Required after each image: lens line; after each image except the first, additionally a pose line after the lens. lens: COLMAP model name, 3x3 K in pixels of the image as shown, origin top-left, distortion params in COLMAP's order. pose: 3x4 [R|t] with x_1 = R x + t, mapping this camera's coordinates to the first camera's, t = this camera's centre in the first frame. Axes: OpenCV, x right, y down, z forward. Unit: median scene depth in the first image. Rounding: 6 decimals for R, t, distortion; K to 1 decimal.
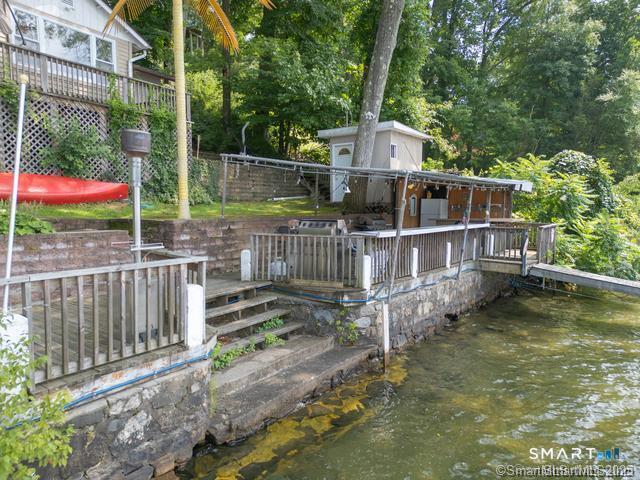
lens RADIAL K [[447.1, 0, 320.0], [0, 447.1, 240.0], [0, 0, 1]] dist [0.074115, -0.075257]
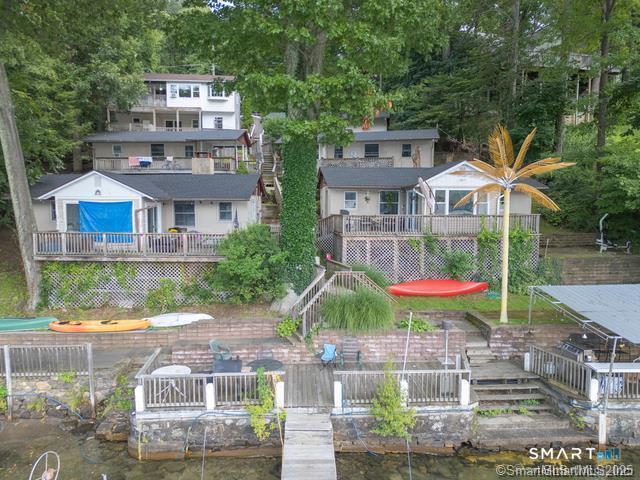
lens RADIAL K [[447.1, 0, 320.0], [0, 447.1, 240.0], [0, 0, 1]] dist [0.074115, -0.075257]
pose [[0.628291, 0.058114, -0.775805, 0.727957], [-0.055978, 0.997998, 0.029424, -0.460901], [0.775962, 0.024941, 0.630286, -0.812882]]
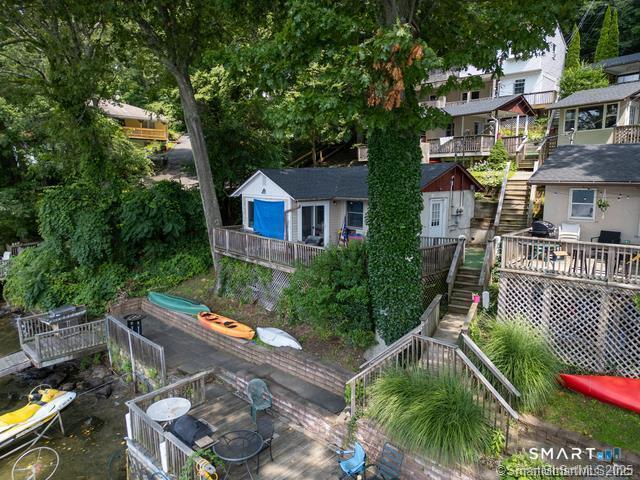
lens RADIAL K [[447.1, 0, 320.0], [0, 447.1, 240.0], [0, 0, 1]] dist [0.074115, -0.075257]
pose [[-0.144044, 0.140176, -0.979593, 0.449576], [-0.069920, 0.986001, 0.151374, -0.714402], [0.987098, 0.090297, -0.132227, 0.475754]]
